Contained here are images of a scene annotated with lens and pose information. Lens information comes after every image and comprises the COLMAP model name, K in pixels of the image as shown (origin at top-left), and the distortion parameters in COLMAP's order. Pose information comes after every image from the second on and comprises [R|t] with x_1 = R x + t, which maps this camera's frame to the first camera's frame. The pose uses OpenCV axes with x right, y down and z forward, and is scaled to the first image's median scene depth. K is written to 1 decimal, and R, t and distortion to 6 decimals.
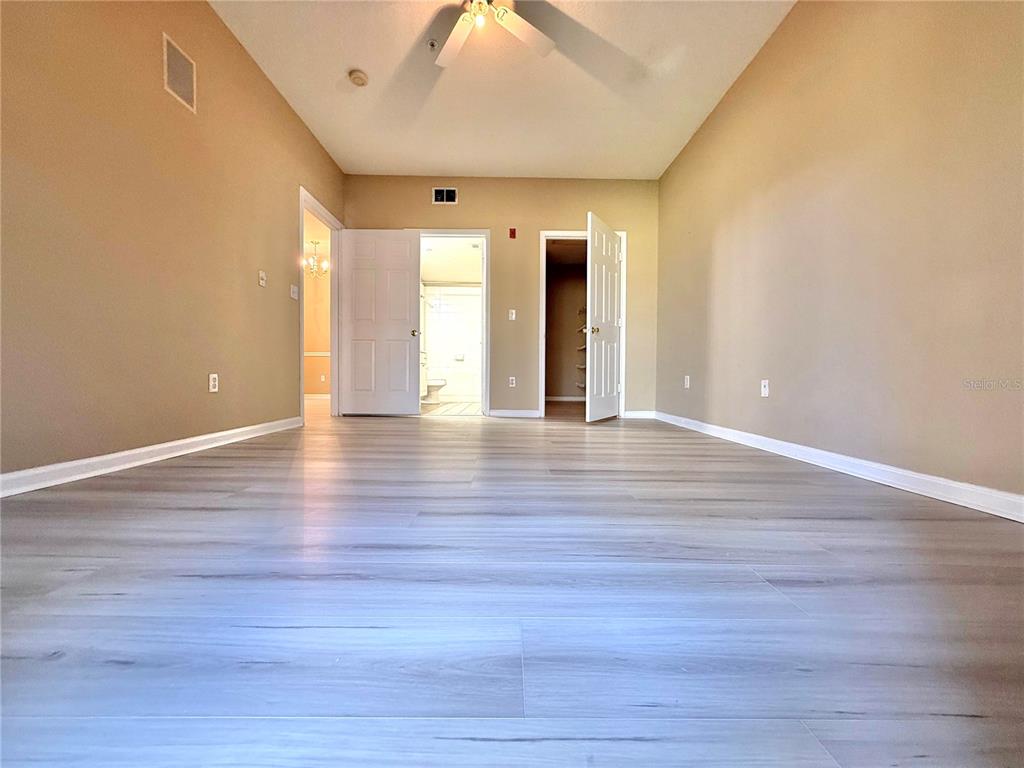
lens RADIAL K [[409.0, 0, 505.0], [0, 409.0, 383.7], [0, 0, 1]] dist [0.000885, -0.000486]
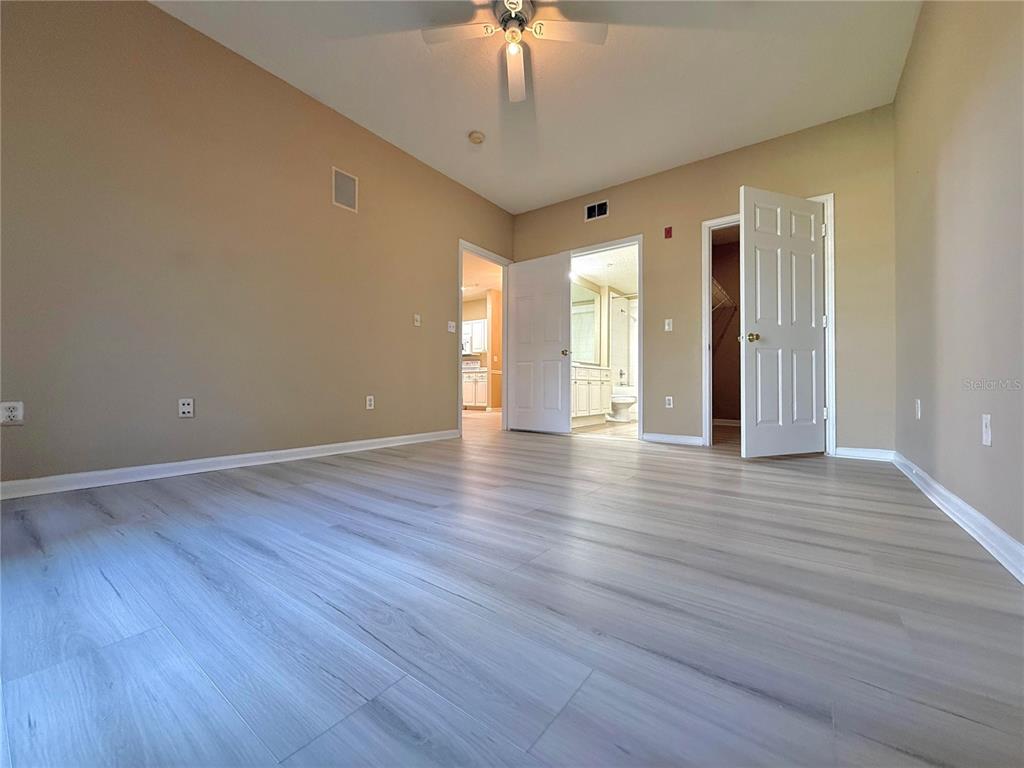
lens RADIAL K [[409.0, 0, 520.6], [0, 409.0, 382.9], [0, 0, 1]] dist [0.000885, -0.000486]
pose [[0.800256, -0.010098, -0.599573, 0.328255], [-0.007668, 0.999604, -0.027069, -0.022299], [0.599609, 0.026260, 0.799862, 0.133994]]
